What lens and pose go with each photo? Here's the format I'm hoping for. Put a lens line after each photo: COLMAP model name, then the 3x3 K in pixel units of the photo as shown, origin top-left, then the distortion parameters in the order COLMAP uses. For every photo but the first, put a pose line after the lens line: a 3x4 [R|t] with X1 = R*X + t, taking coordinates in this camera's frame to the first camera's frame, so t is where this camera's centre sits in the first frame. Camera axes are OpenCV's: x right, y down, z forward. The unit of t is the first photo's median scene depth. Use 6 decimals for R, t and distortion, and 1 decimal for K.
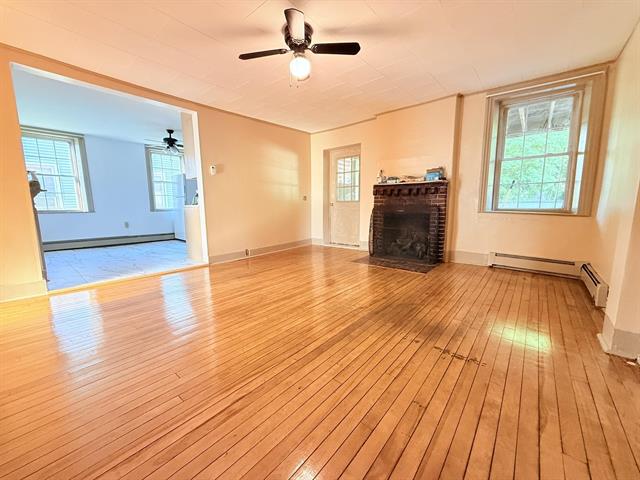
lens RADIAL K [[253.7, 0, 317.7], [0, 253.7, 239.8], [0, 0, 1]] dist [-0.000607, -0.000207]
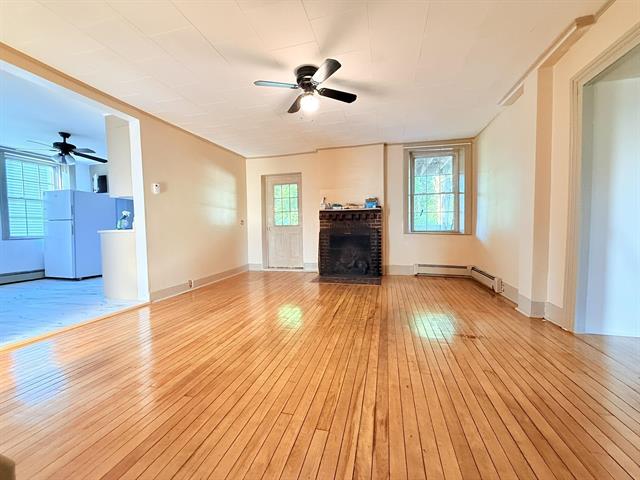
lens RADIAL K [[253.7, 0, 317.7], [0, 253.7, 239.8], [0, 0, 1]] dist [-0.000607, -0.000207]
pose [[0.903142, -0.024222, 0.428658, -0.292719], [0.066309, 0.994297, -0.083523, 0.001580], [-0.424191, 0.103857, 0.899598, 0.029534]]
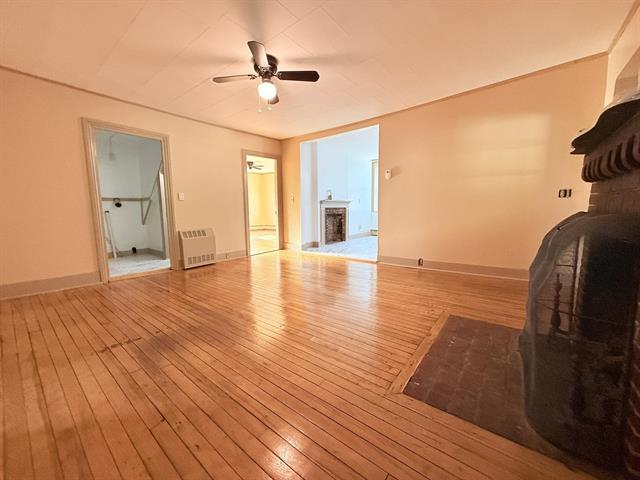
lens RADIAL K [[253.7, 0, 317.7], [0, 253.7, 239.8], [0, 0, 1]] dist [-0.000607, -0.000207]
pose [[0.032823, 0.126551, -0.991417, 0.644060], [-0.123187, 0.984900, 0.121641, -0.101331], [0.991841, 0.118137, 0.047917, 0.695108]]
